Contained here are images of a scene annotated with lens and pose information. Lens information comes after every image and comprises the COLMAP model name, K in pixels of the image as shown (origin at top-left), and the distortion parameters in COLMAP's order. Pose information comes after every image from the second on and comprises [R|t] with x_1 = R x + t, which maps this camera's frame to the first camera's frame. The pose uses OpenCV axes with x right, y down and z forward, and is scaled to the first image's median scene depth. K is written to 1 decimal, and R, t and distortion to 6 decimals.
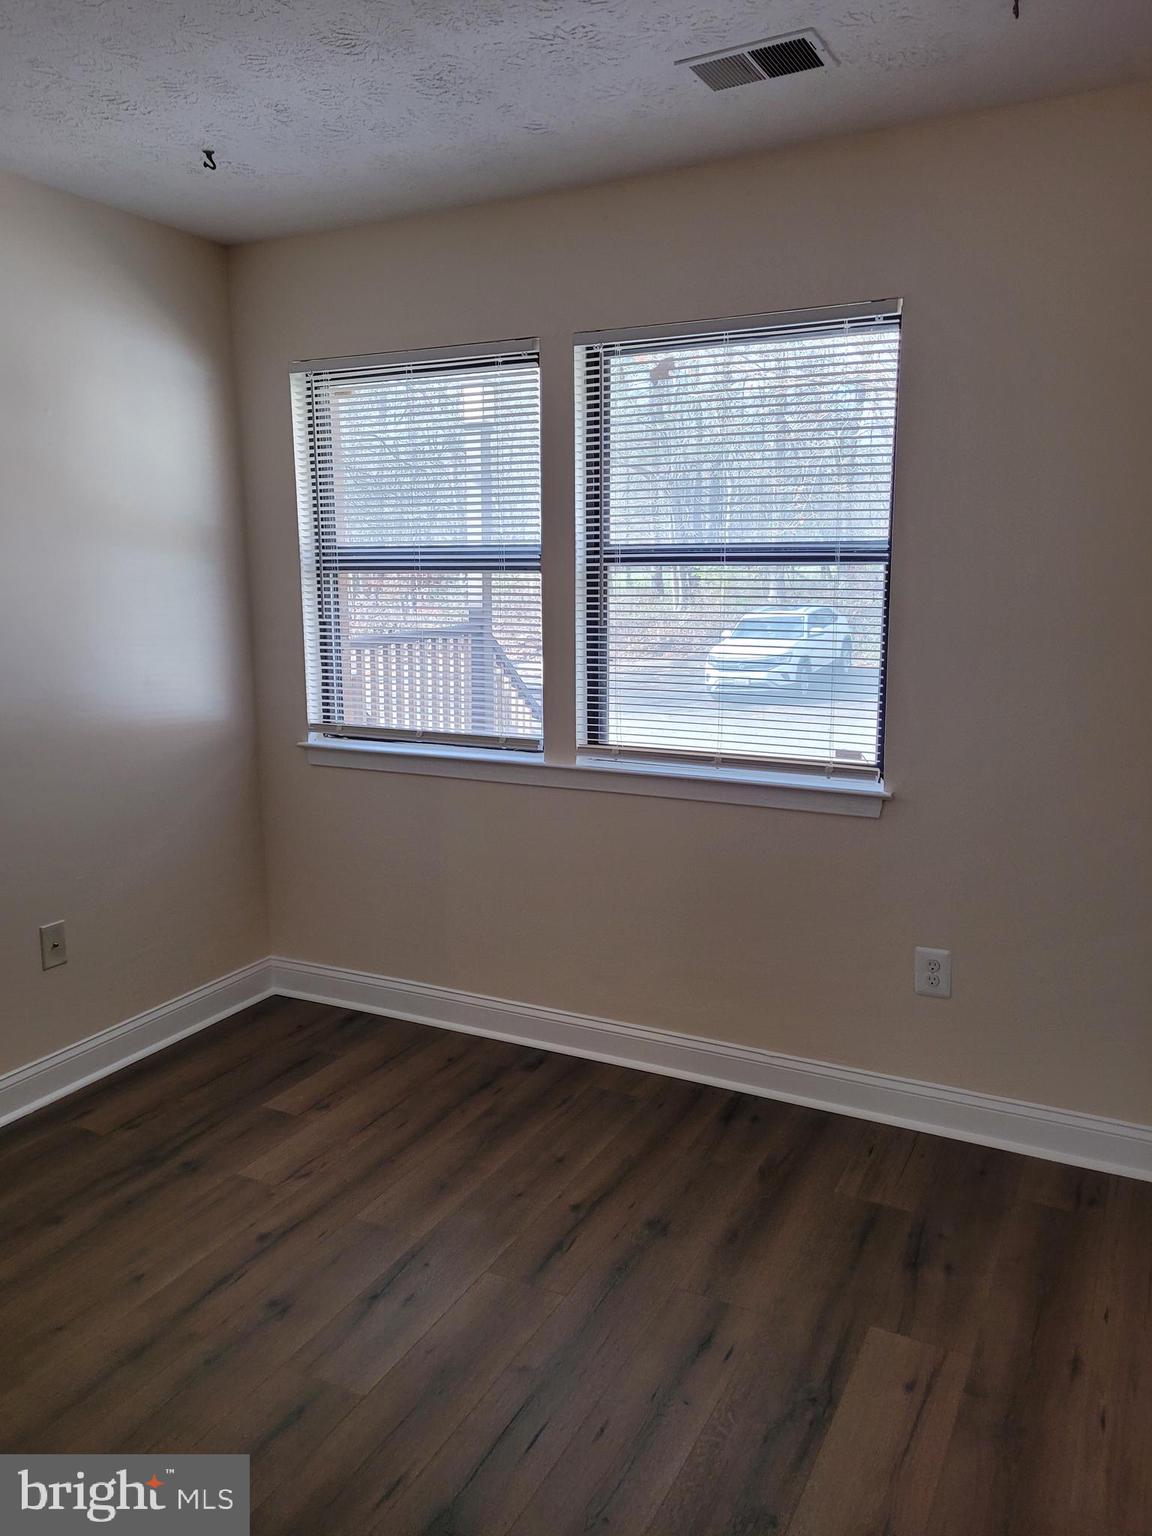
lens RADIAL K [[1134.1, 0, 578.1], [0, 1134.1, 765.4], [0, 0, 1]] dist [0.037271, -0.032132]
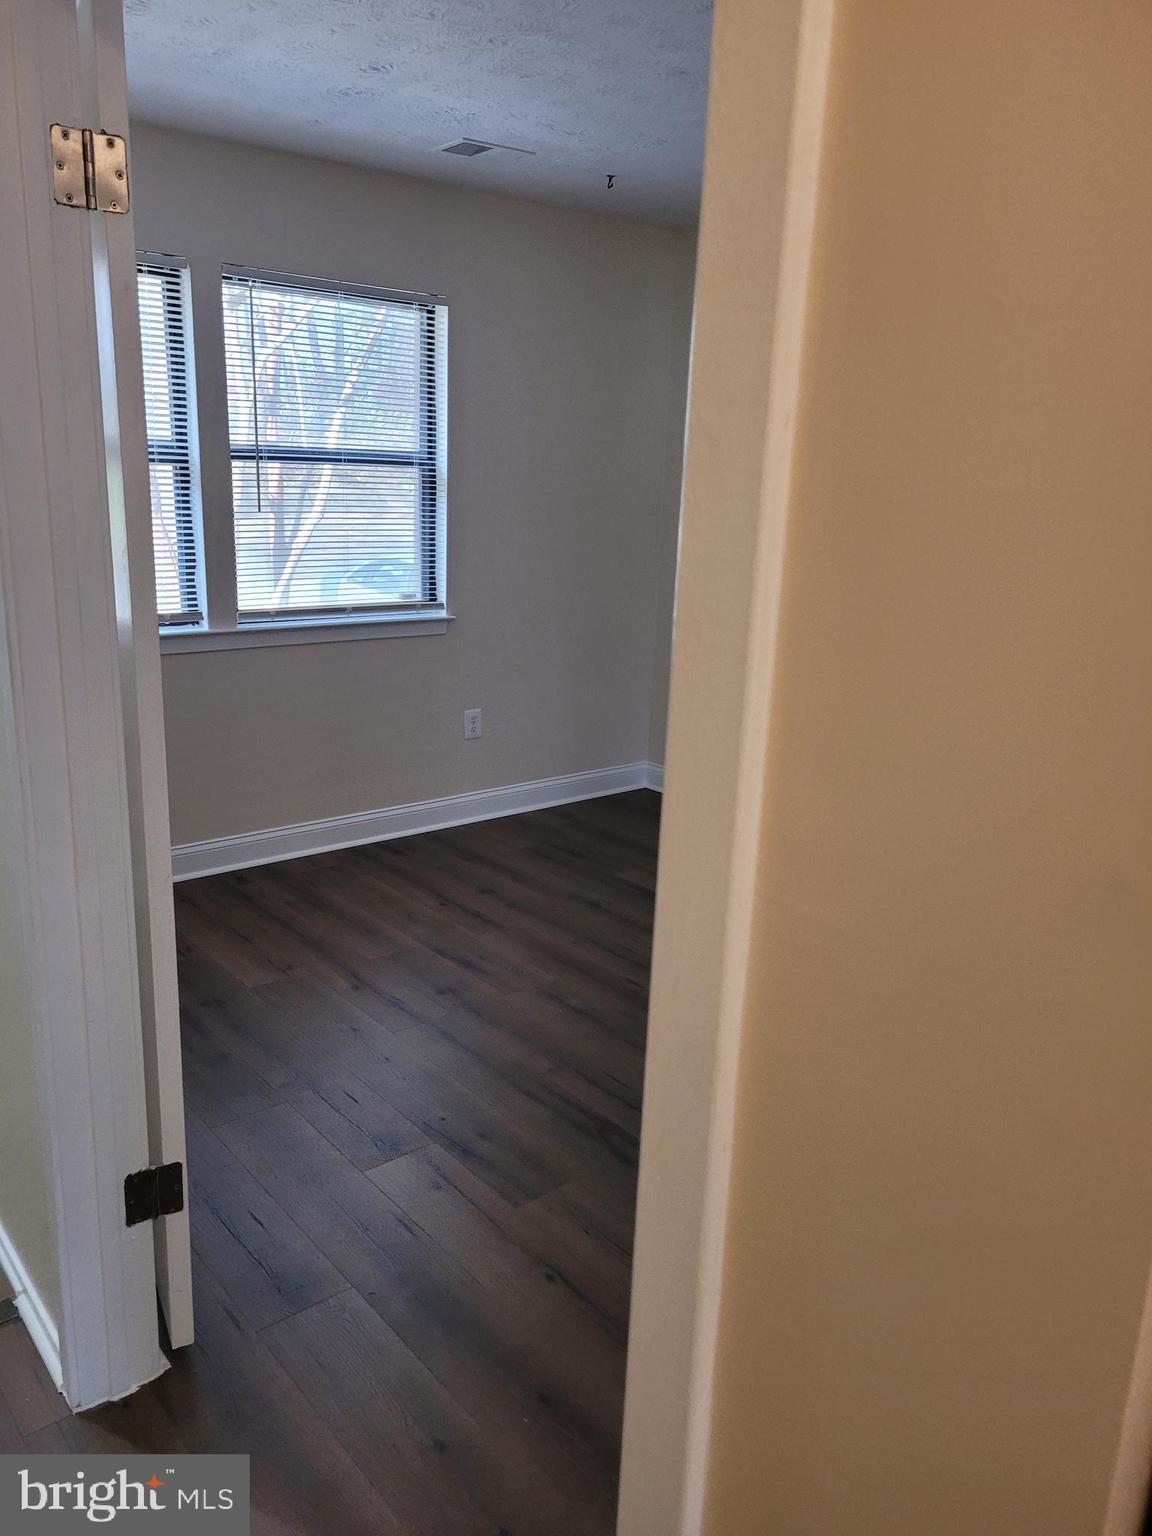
lens RADIAL K [[1134.1, 0, 578.5], [0, 1134.1, 771.3], [0, 0, 1]] dist [0.037271, -0.032132]
pose [[0.396767, -0.217102, 0.891876, -1.096297], [0.123672, 0.975412, 0.182419, -0.031330], [-0.909550, 0.037922, 0.413860, 0.186245]]
